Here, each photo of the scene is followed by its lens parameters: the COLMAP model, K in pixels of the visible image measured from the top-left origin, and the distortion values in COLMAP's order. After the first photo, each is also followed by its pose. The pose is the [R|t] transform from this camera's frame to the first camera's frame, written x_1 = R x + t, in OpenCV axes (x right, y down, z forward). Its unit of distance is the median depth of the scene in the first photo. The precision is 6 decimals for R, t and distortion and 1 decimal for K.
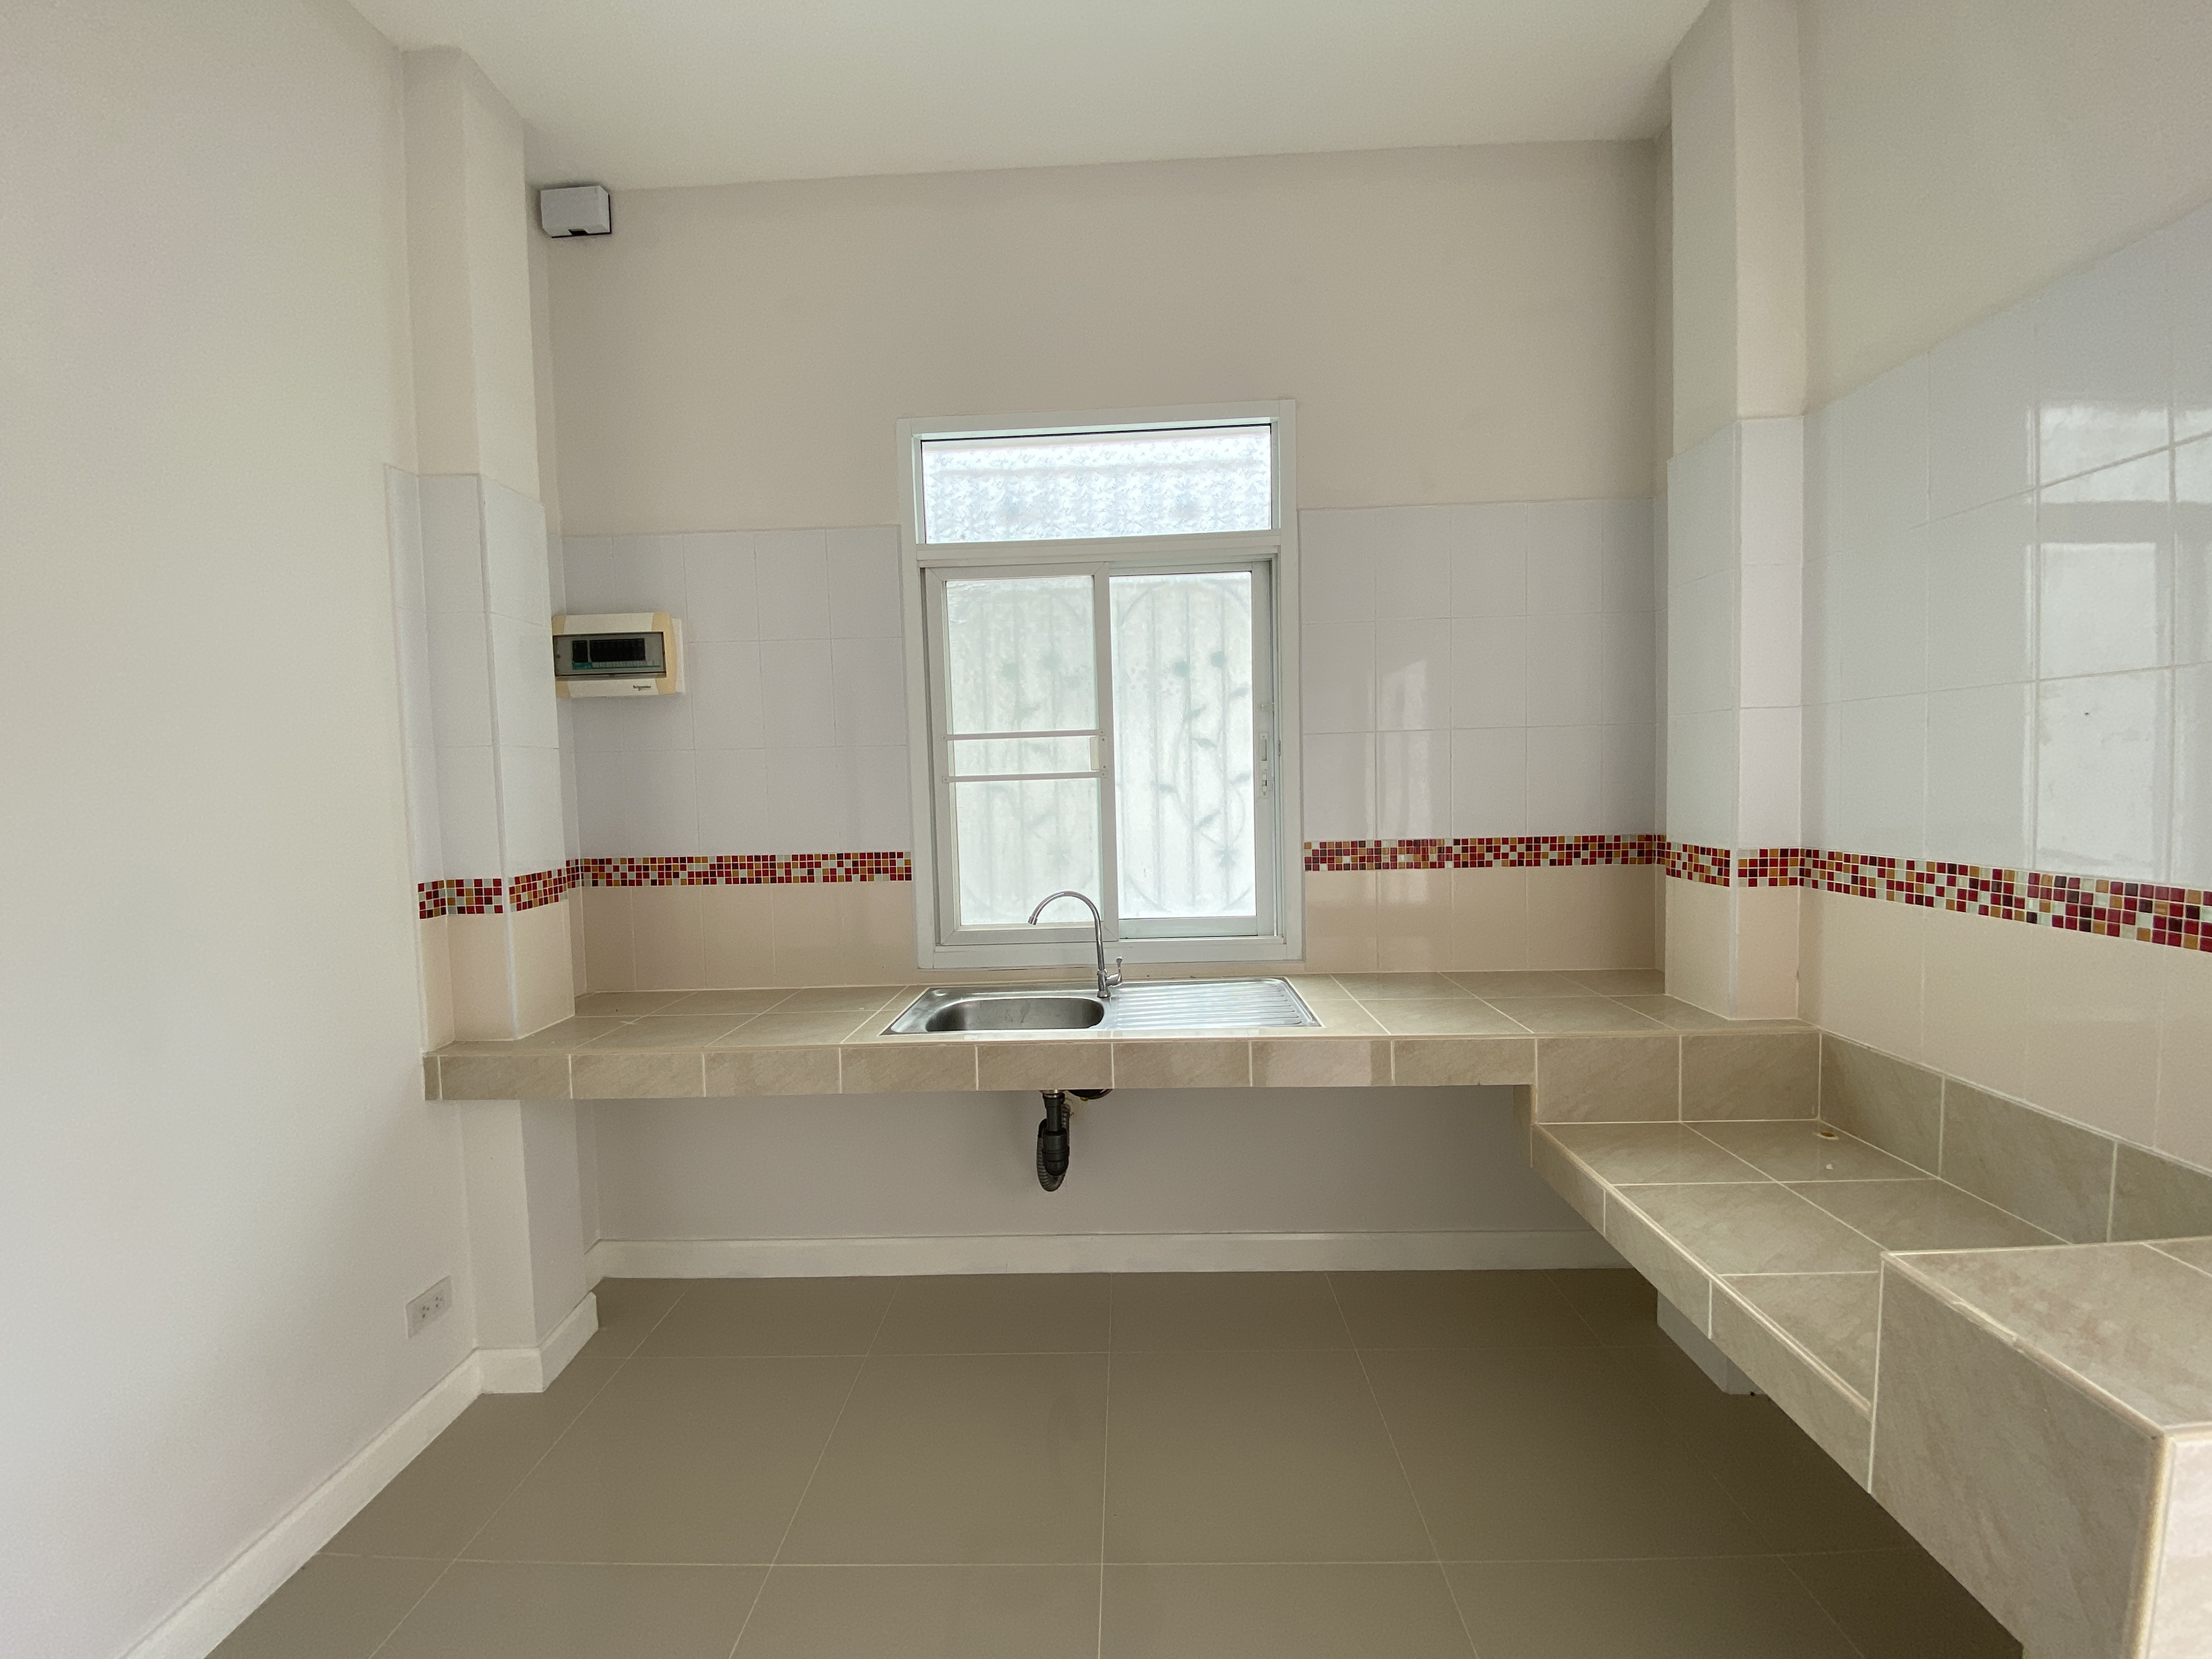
lens RADIAL K [[916.6, 0, 1102.5], [0, 916.6, 824.8], [0, 0, 1]] dist [0.001100, -0.011163]
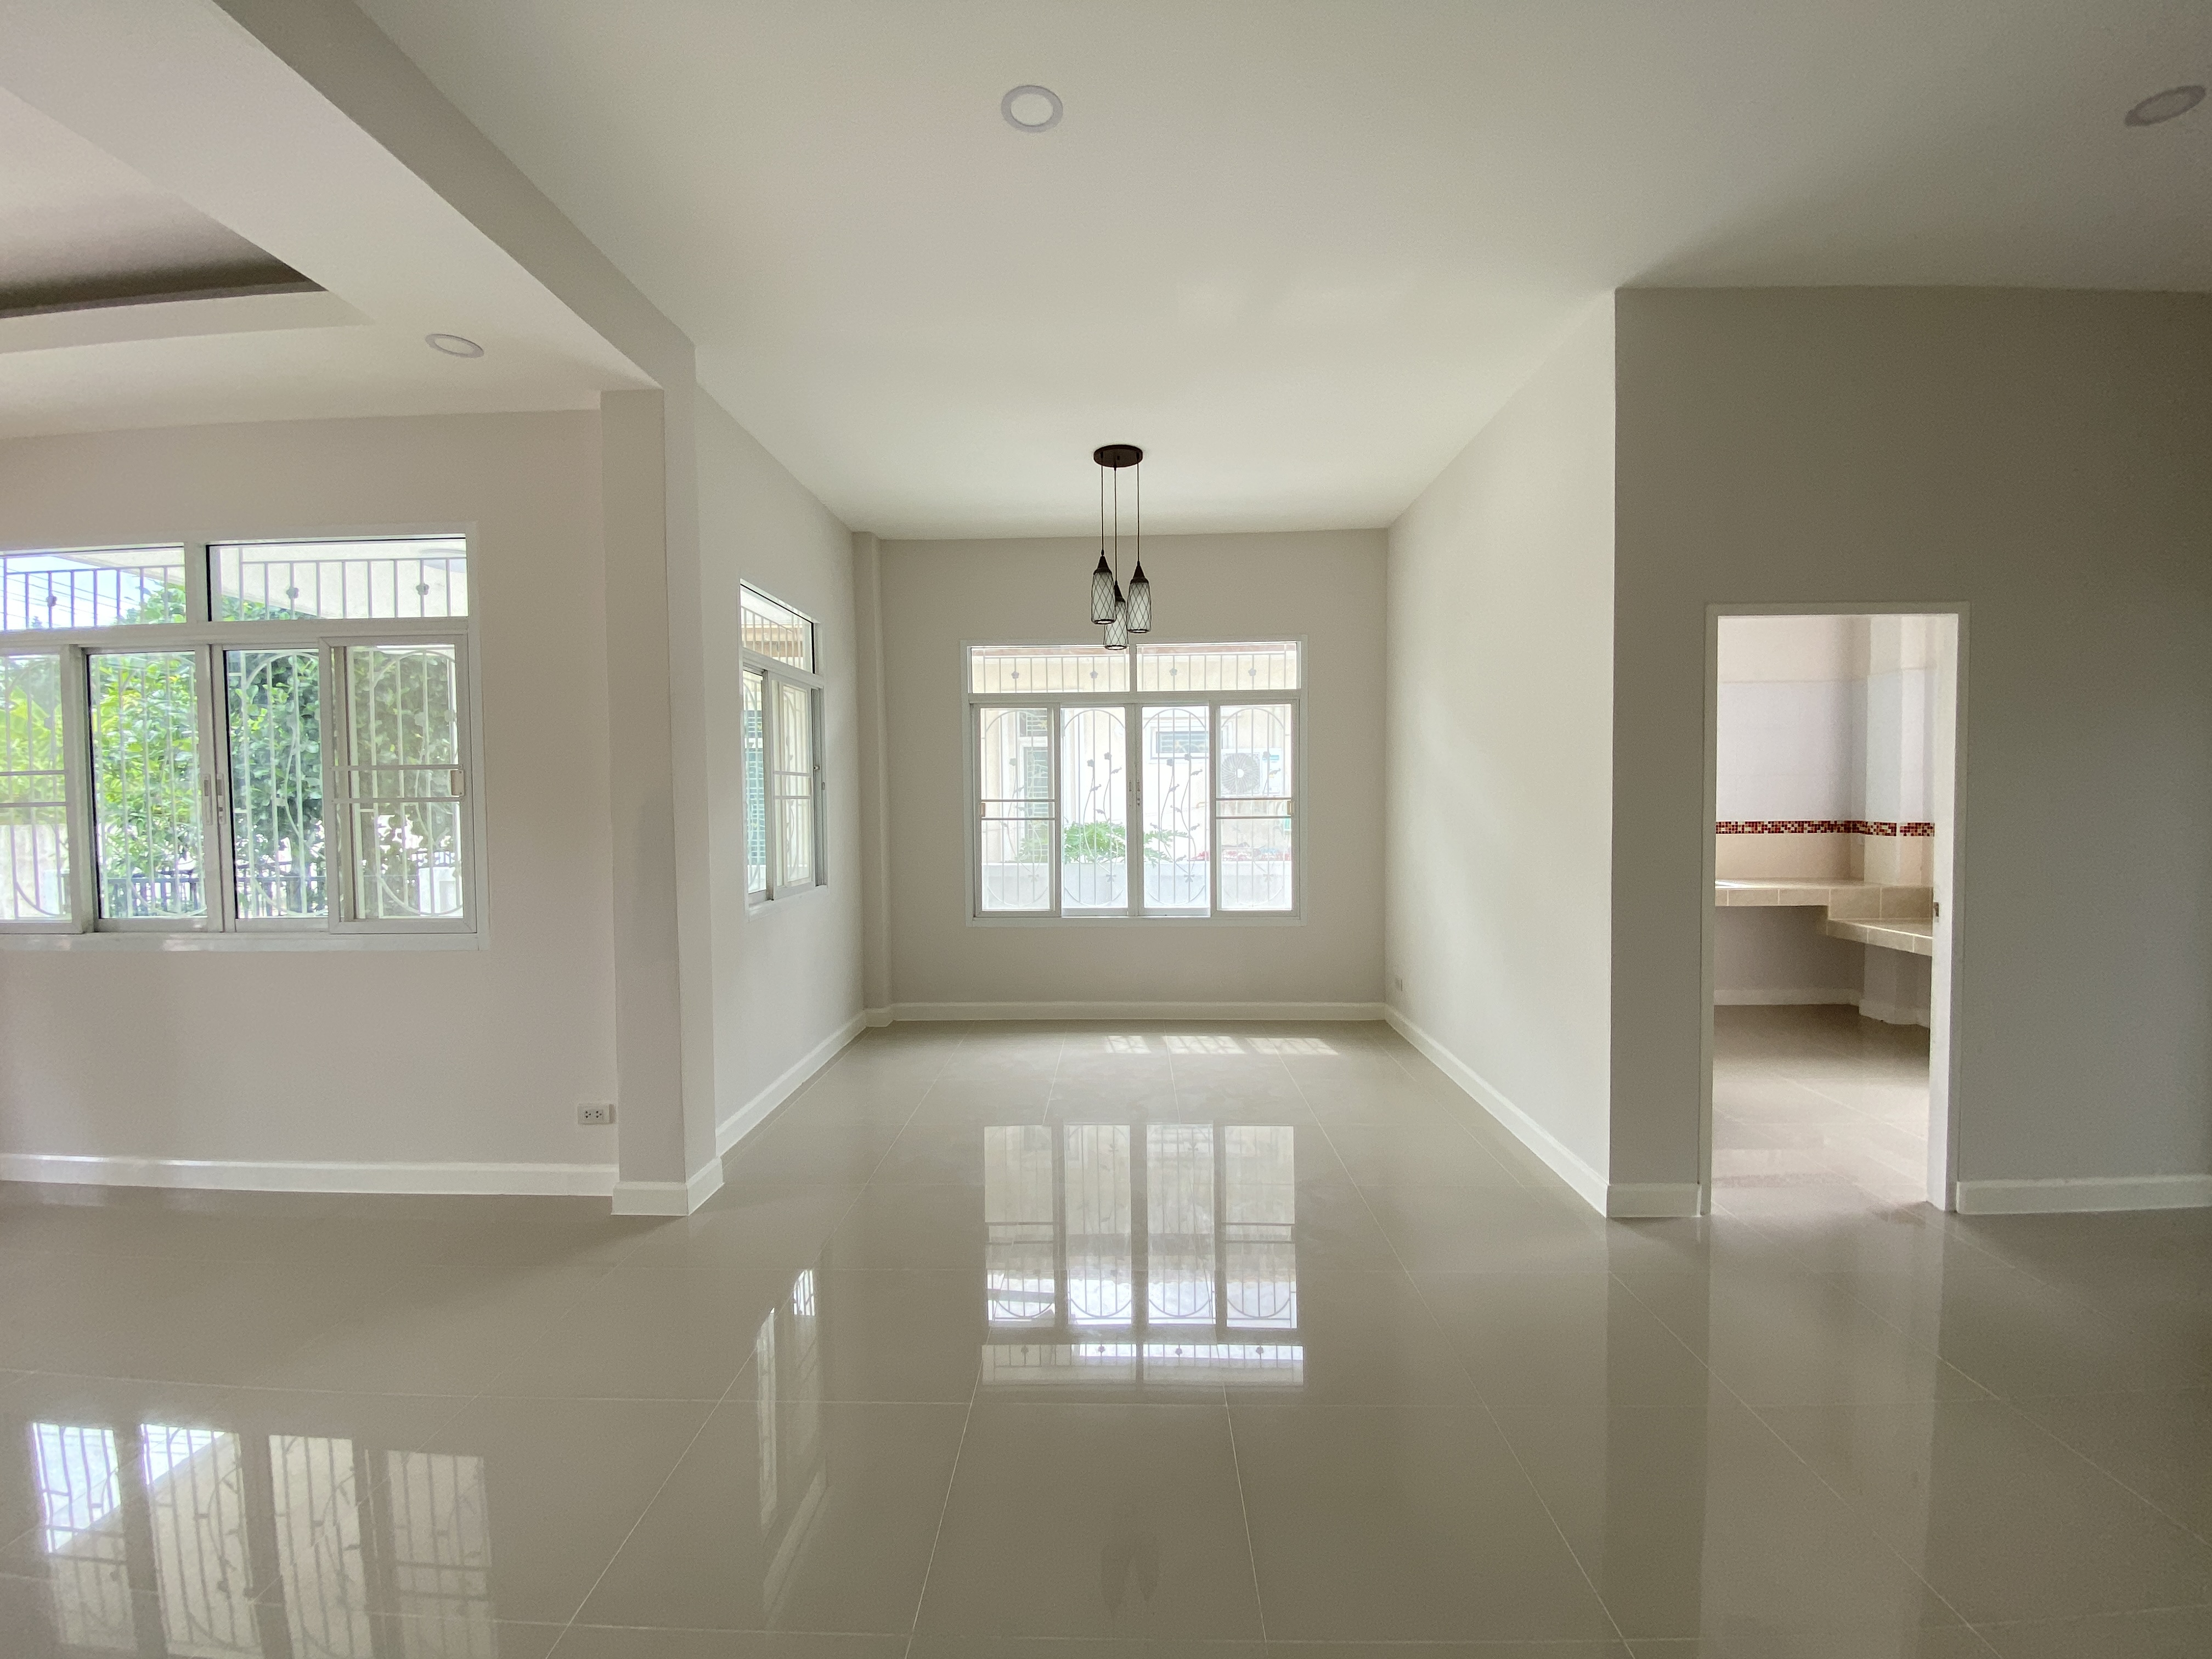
lens RADIAL K [[916.6, 0, 1101.7], [0, 916.6, 834.7], [0, 0, 1]] dist [0.001100, -0.011163]
pose [[0.999813, 0.018257, 0.006327, -1.408365], [-0.018243, 0.999831, -0.002153, 0.089229], [-0.006365, 0.002037, 0.999978, -1.419234]]
